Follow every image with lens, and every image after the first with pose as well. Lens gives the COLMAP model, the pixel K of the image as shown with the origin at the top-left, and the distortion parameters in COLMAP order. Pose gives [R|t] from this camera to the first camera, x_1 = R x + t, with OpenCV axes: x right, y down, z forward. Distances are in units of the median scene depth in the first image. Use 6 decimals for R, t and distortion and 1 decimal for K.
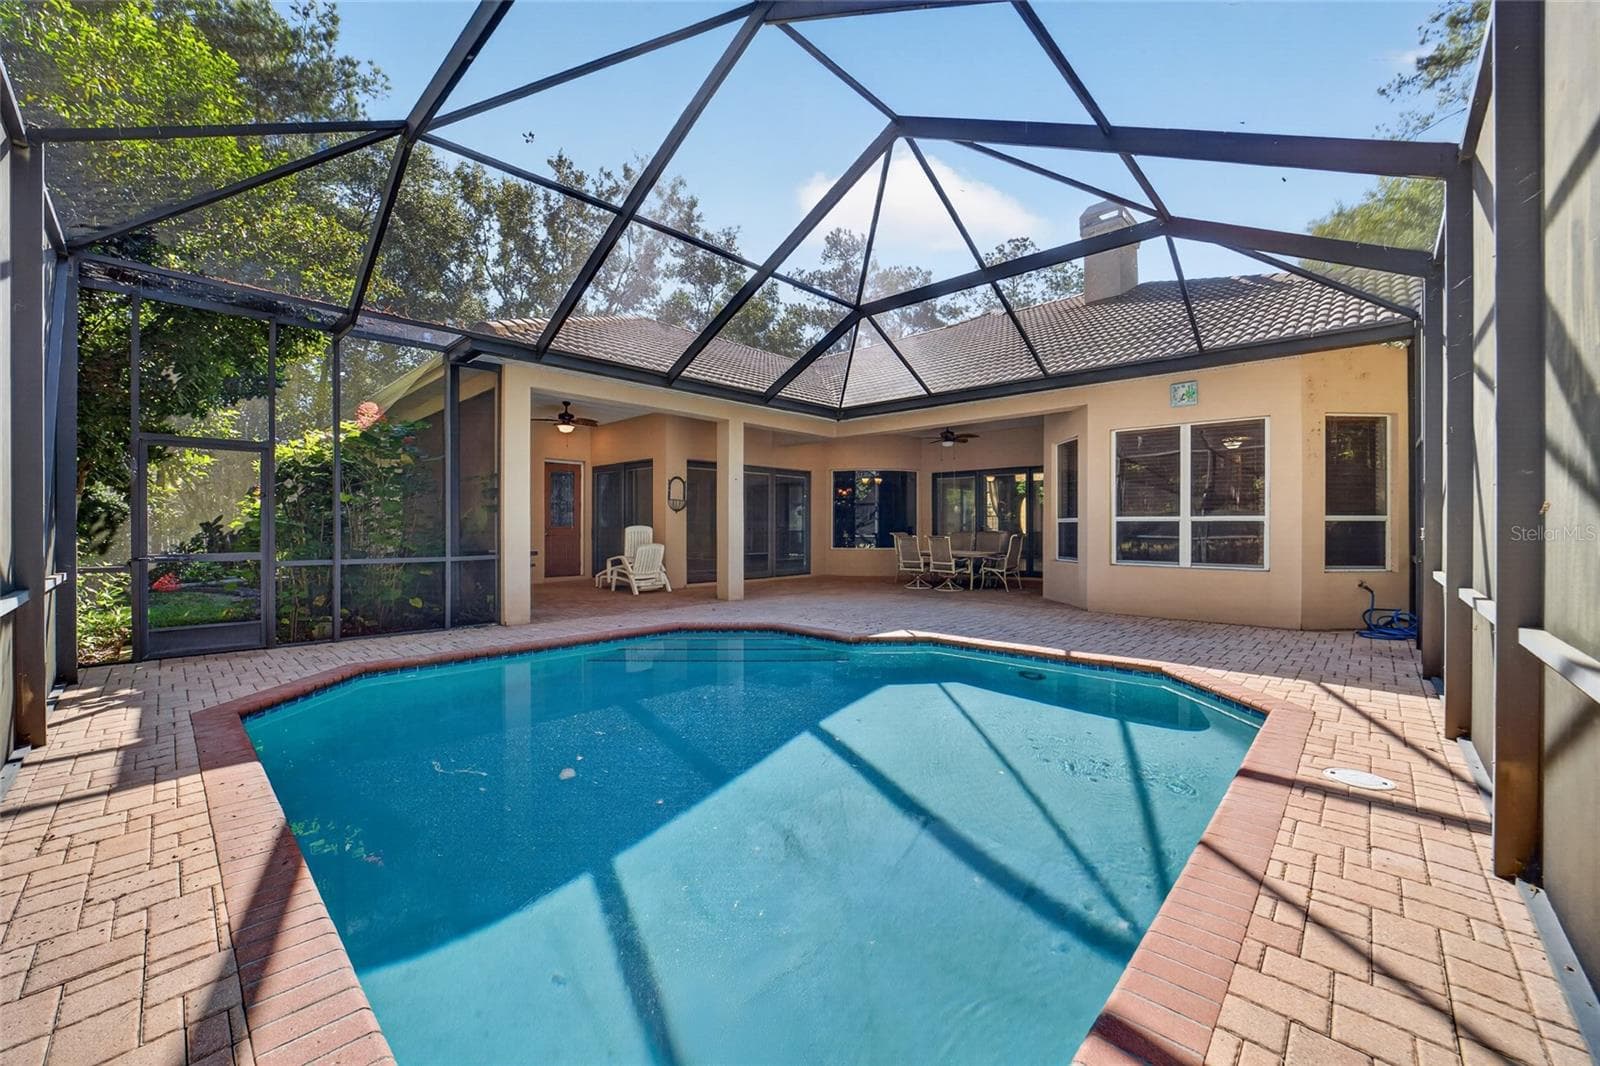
lens RADIAL K [[620.2, 0, 794.3], [0, 620.2, 538.5], [0, 0, 1]] dist [-0.042285, 0.009125]
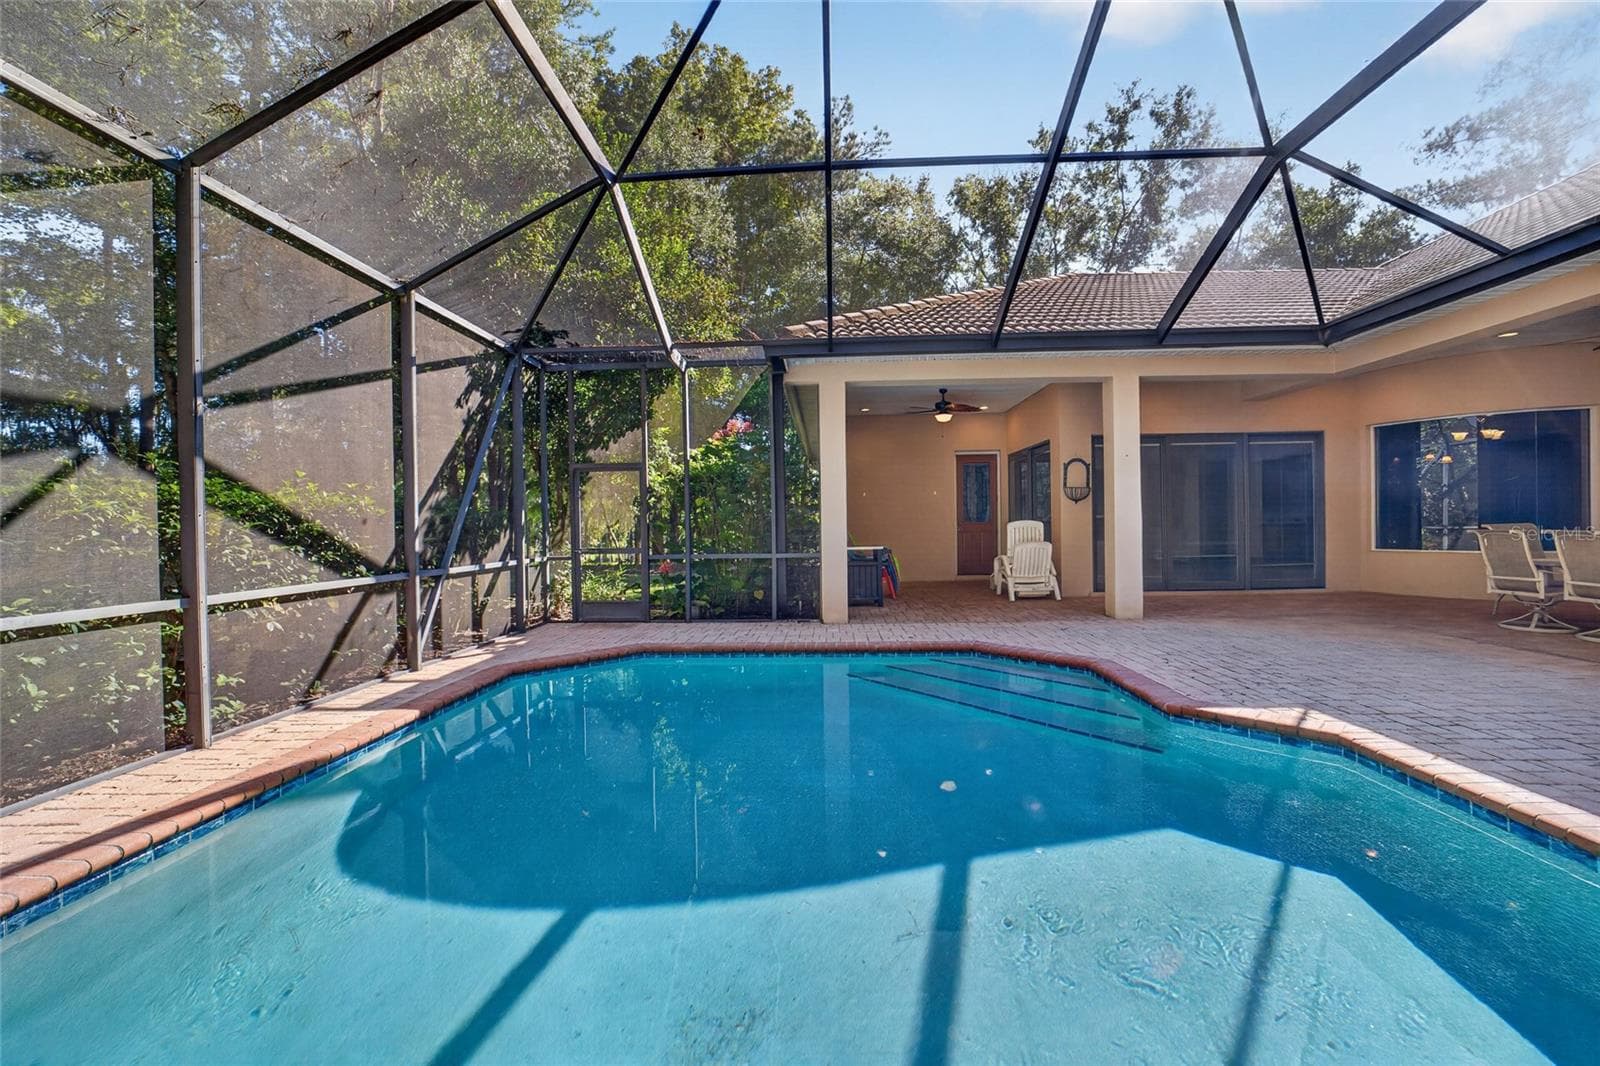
lens RADIAL K [[620.2, 0, 794.3], [0, 620.2, 538.5], [0, 0, 1]] dist [-0.042285, 0.009125]
pose [[0.653582, 0.005845, -0.756834, 0.198247], [0.003957, 0.999930, 0.011139, -0.006655], [0.756846, -0.010275, 0.653513, 0.221727]]
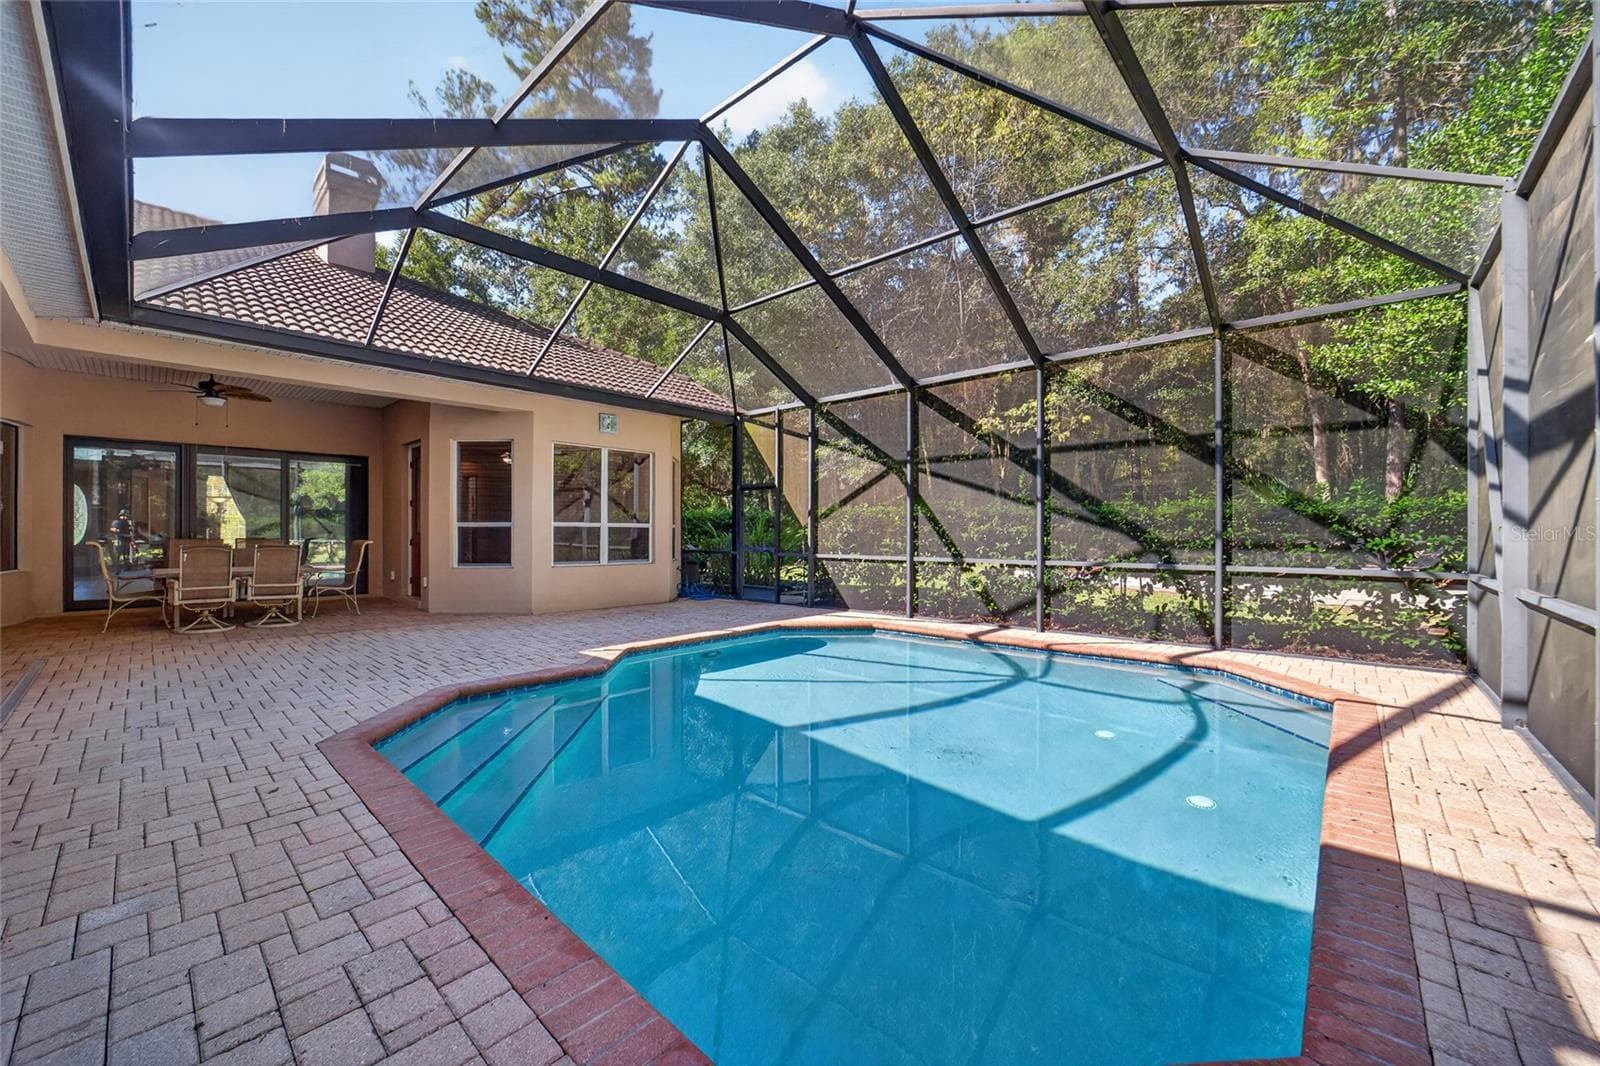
lens RADIAL K [[643.2, 0, 807.4], [0, 643.2, 528.2], [0, 0, 1]] dist [-0.008492, 0.000586]
pose [[-0.016703, 0.004352, 0.999851, -0.506402], [0.016275, 0.999859, -0.004080, -0.010562], [-0.999728, 0.016205, -0.016771, 0.481382]]
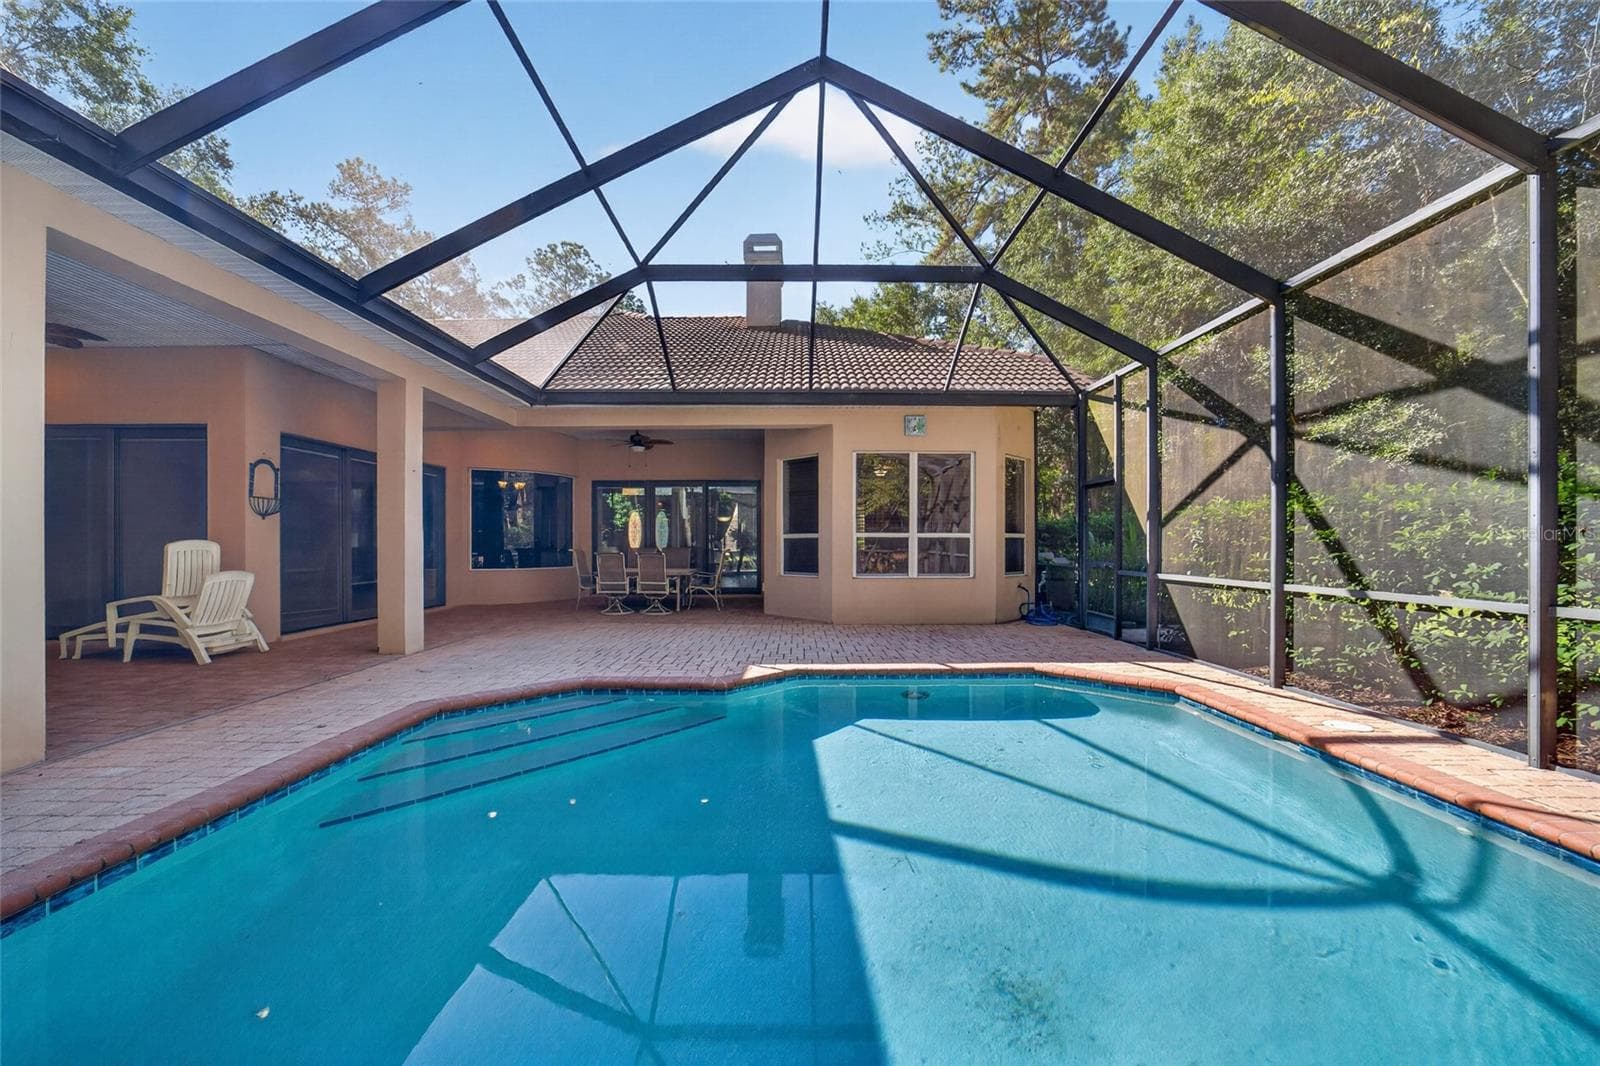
lens RADIAL K [[630.4, 0, 793.8], [0, 630.4, 539.2], [0, 0, 1]] dist [-0.024554, 0.000660]
pose [[0.726328, 0.002553, 0.687343, -0.257592], [0.012560, 0.999777, -0.016986, -0.005275], [-0.687233, 0.020970, 0.726134, 0.233364]]
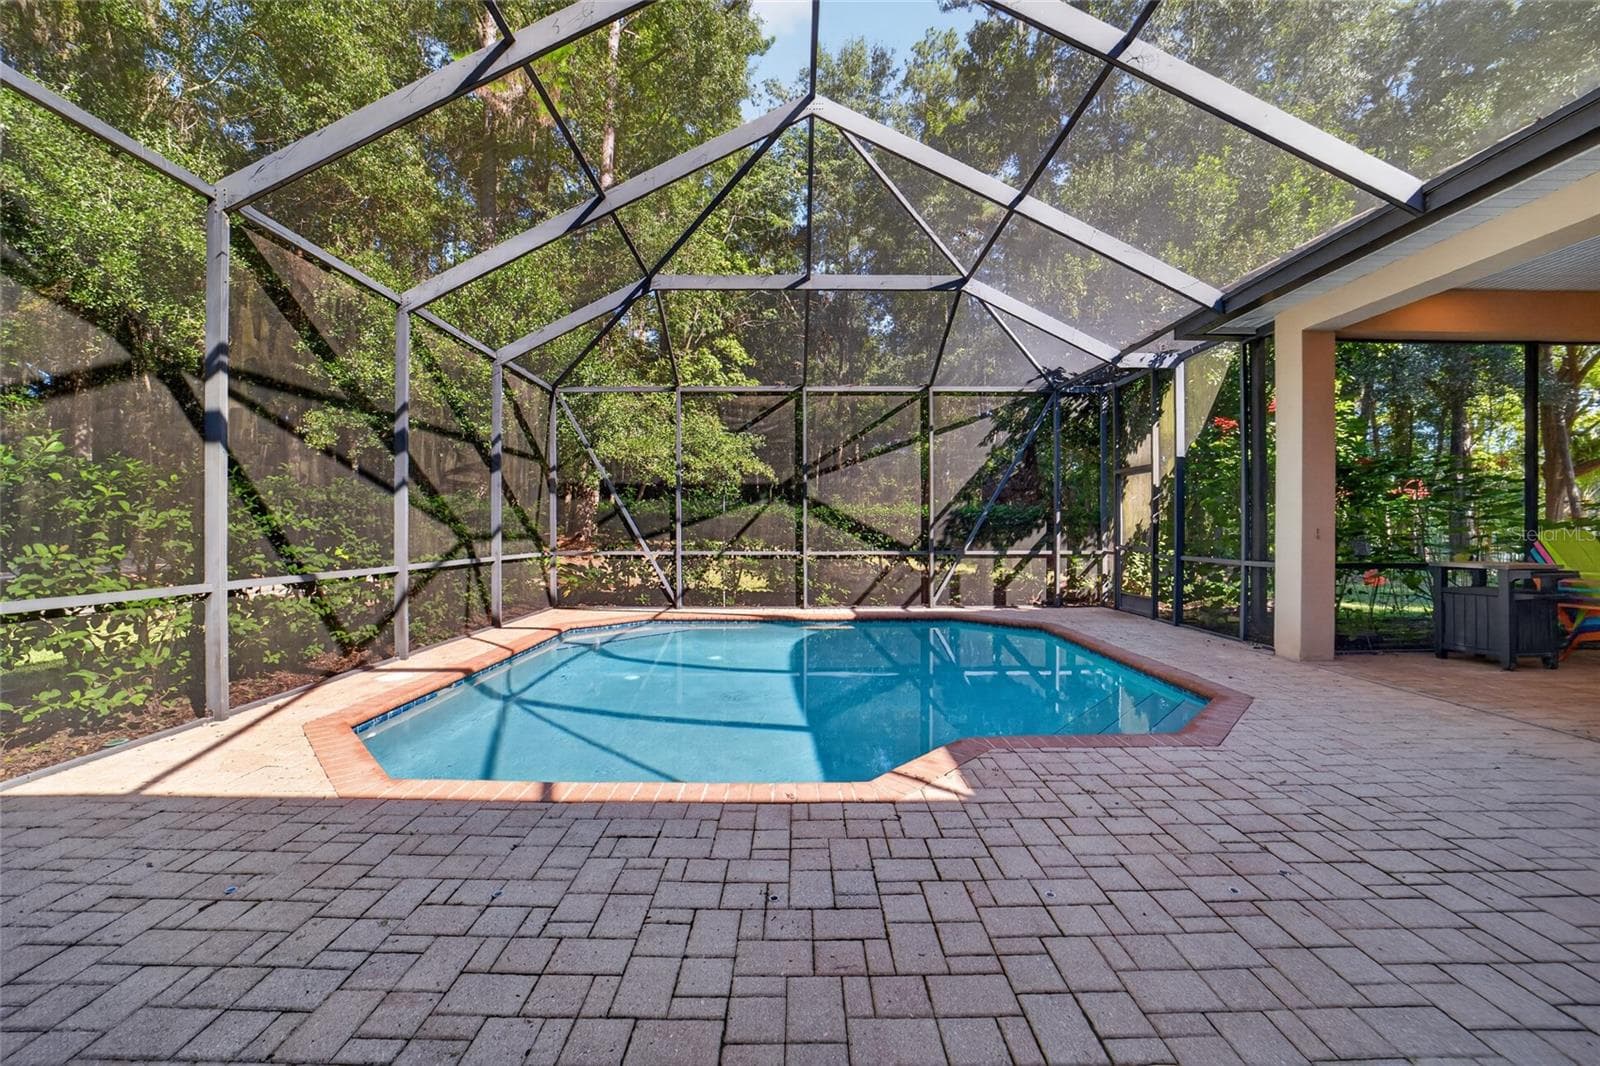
lens RADIAL K [[620.2, 0, 794.3], [0, 620.2, 538.5], [0, 0, 1]] dist [-0.042285, 0.009125]
pose [[-0.724208, 0.011101, -0.689492, 0.364681], [-0.010120, 0.999592, 0.026724, -0.014019], [0.689507, 0.026331, -0.723800, 0.839268]]
